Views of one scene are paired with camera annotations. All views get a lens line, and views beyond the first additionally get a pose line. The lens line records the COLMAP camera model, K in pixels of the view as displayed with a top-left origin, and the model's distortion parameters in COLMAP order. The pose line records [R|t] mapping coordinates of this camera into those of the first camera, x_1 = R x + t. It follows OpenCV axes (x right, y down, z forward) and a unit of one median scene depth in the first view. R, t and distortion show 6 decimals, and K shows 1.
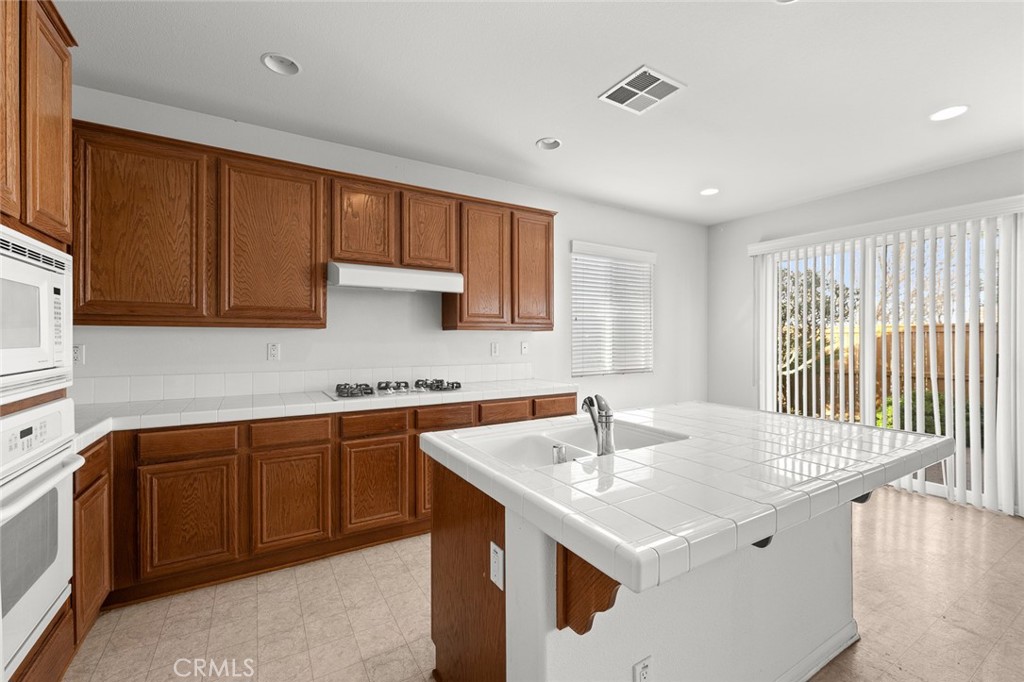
lens RADIAL K [[416.7, 0, 512.0], [0, 416.7, 341.0], [0, 0, 1]] dist [-0.002522, 0.000061]
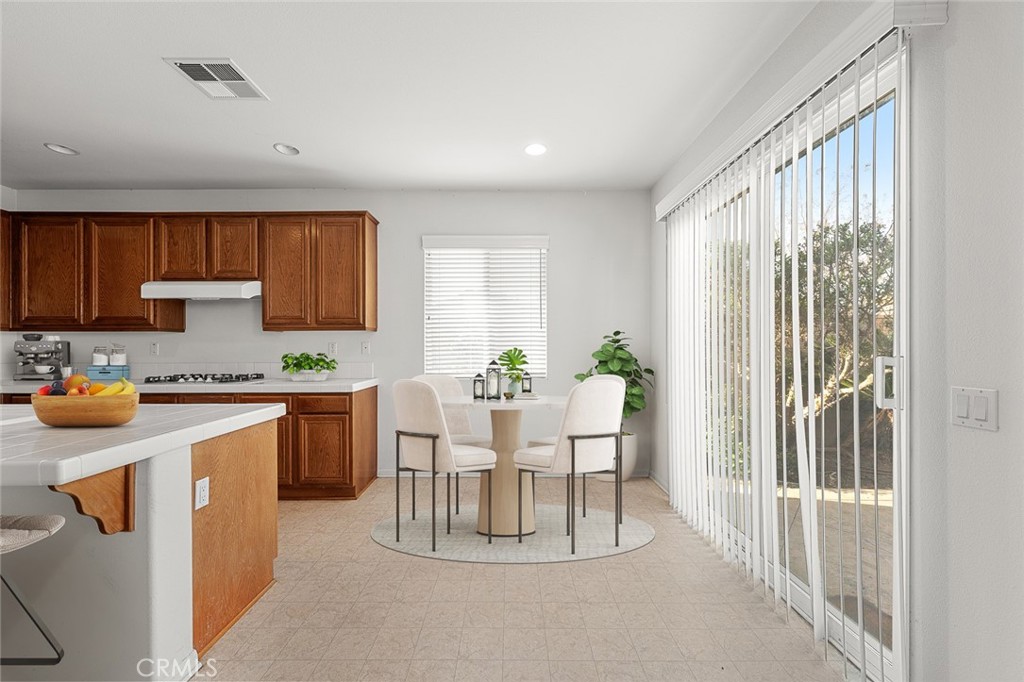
lens RADIAL K [[410.0, 0, 512.0], [0, 410.0, 341.0], [0, 0, 1]] dist [0.001466, 0.000180]
pose [[0.861692, -0.009976, -0.507333, 1.090085], [0.001660, 0.999857, -0.016841, 0.022532], [0.507429, 0.013670, 0.861585, 0.407429]]
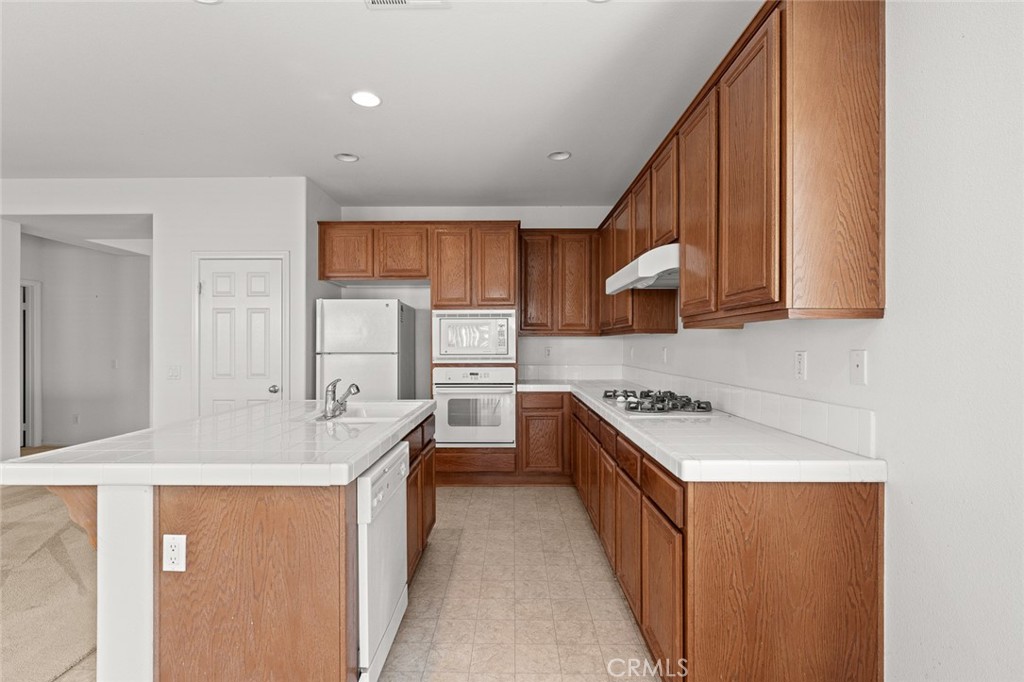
lens RADIAL K [[470.0, 0, 507.0], [0, 470.0, 344.9], [0, 0, 1]] dist [-0.001256, -0.000217]
pose [[-0.518350, -0.000268, -0.855169, 0.685116], [-0.004443, 0.999987, 0.002380, -0.001945], [0.855157, 0.005033, -0.518344, 1.223436]]
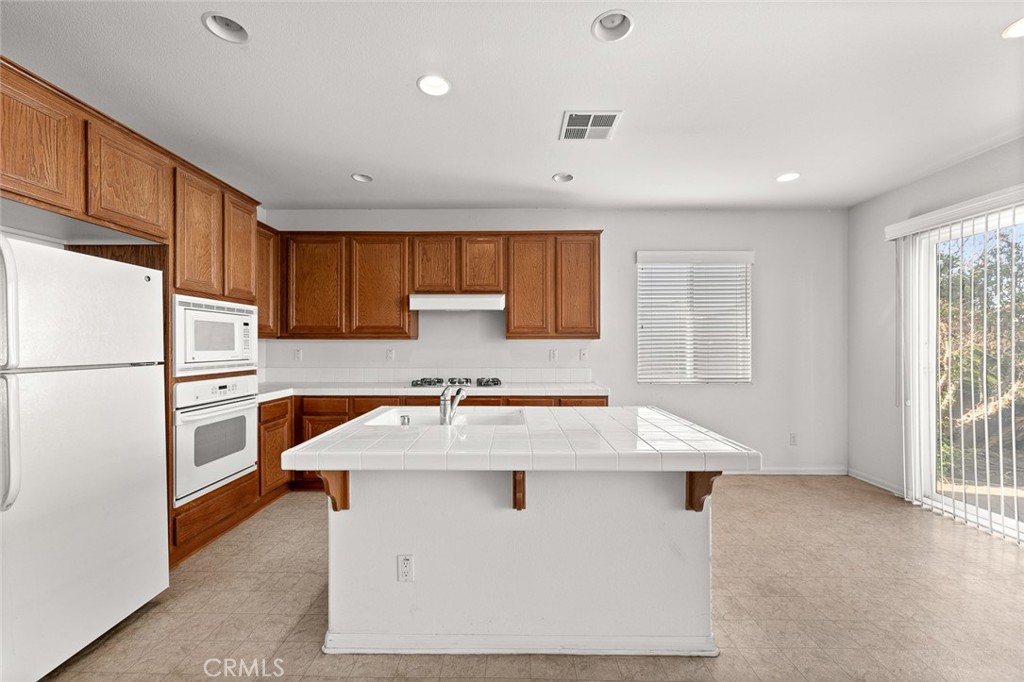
lens RADIAL K [[403.4, 0, 511.6], [0, 403.4, 346.7], [0, 0, 1]] dist [0.001146, 0.000152]
pose [[0.853800, -0.000916, -0.520601, 0.549417], [-0.001379, 0.999991, -0.004021, 0.001326], [0.520600, 0.004151, 0.853791, -0.030367]]
